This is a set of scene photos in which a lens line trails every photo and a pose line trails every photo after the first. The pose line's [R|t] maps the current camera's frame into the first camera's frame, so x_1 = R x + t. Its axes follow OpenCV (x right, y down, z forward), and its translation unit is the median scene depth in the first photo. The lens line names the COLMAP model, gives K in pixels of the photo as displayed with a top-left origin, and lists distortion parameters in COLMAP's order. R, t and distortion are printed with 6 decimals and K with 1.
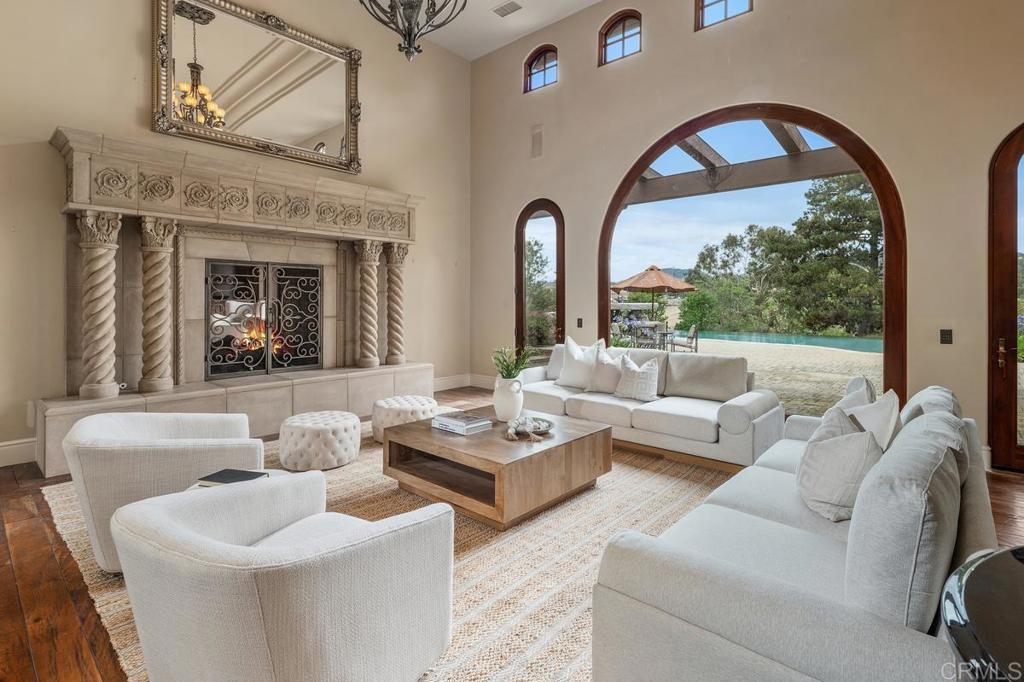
lens RADIAL K [[497.5, 0, 507.5], [0, 497.5, 307.1], [0, 0, 1]] dist [-0.004384, -0.000117]
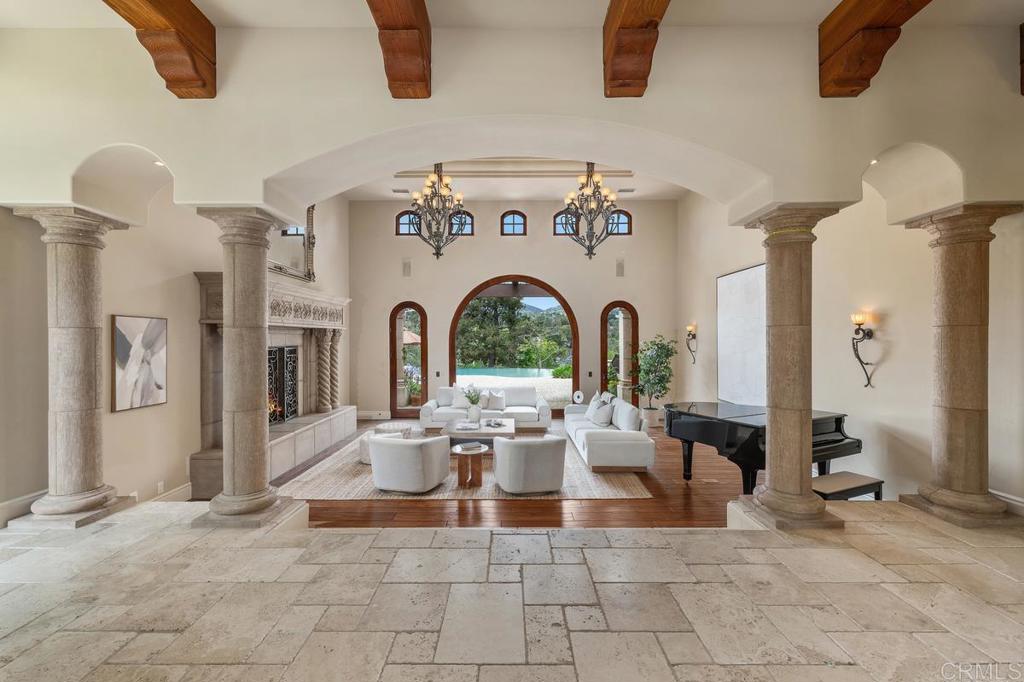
lens RADIAL K [[436.0, 0, 509.6], [0, 436.0, 343.7], [0, 0, 1]] dist [-0.000833, -0.000176]
pose [[0.742235, -0.011196, 0.670046, -0.755959], [0.010920, 0.999930, 0.004611, -0.088095], [-0.670051, 0.003894, 0.742305, -0.363025]]
